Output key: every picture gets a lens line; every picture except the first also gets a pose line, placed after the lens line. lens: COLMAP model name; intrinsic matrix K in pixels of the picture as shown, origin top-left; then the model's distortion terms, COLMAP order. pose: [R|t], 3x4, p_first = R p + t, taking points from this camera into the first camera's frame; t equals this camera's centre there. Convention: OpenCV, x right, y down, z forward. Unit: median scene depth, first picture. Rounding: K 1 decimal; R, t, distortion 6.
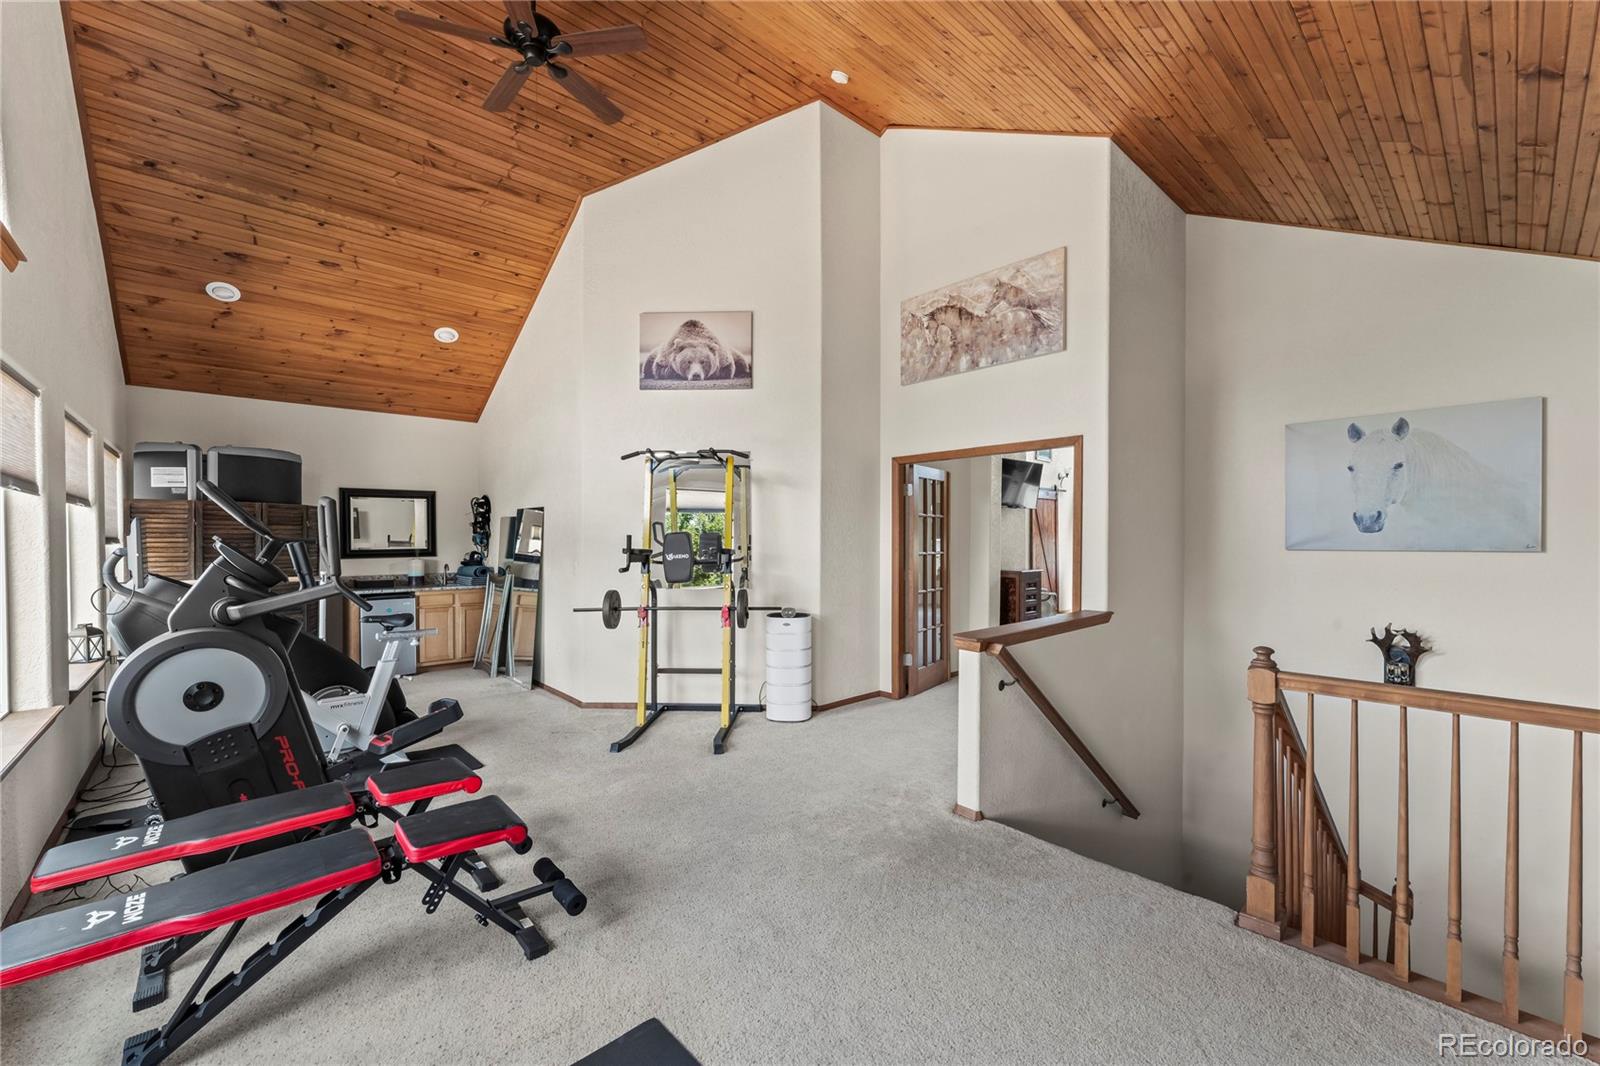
lens RADIAL K [[642.5, 0, 796.7], [0, 642.5, 536.6], [0, 0, 1]] dist [0.000906, 0.000070]
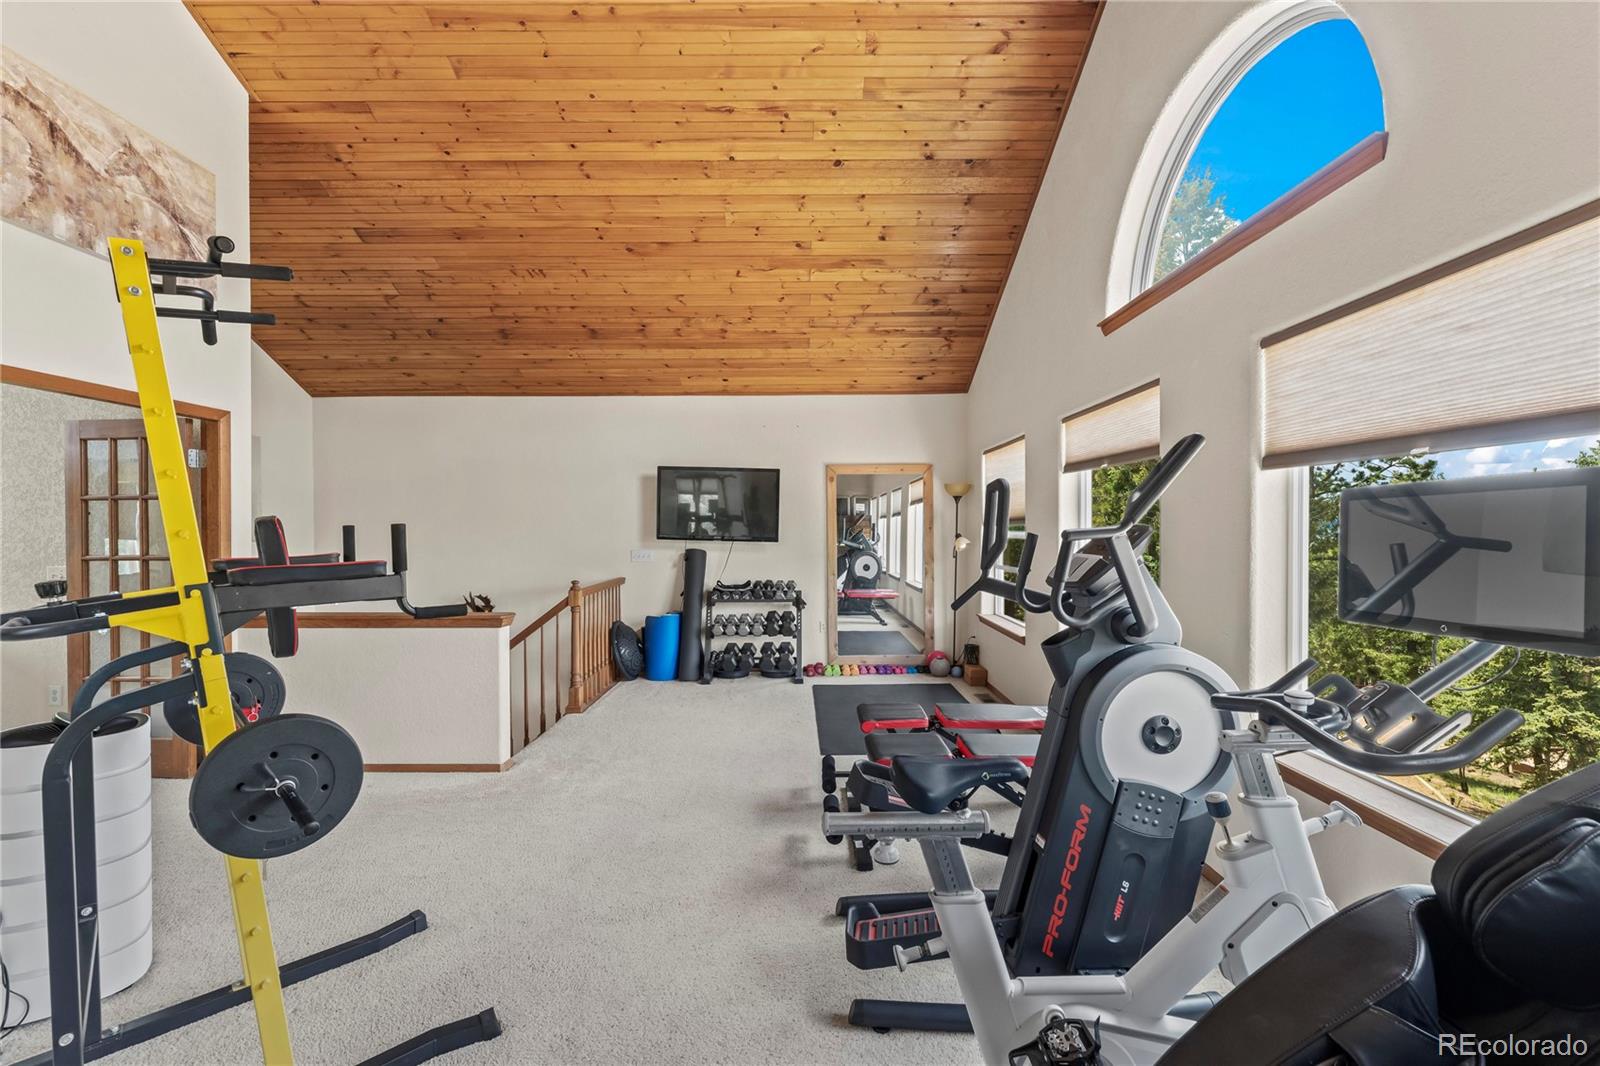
lens RADIAL K [[657.9, 0, 800.0], [0, 657.9, 533.0], [0, 0, 1]] dist [-0.000858, -0.000112]
pose [[-0.742769, -0.002784, 0.669542, -0.650532], [0.003788, 0.999958, 0.008360, -0.000026], [-0.669537, 0.008746, -0.742727, 1.050372]]
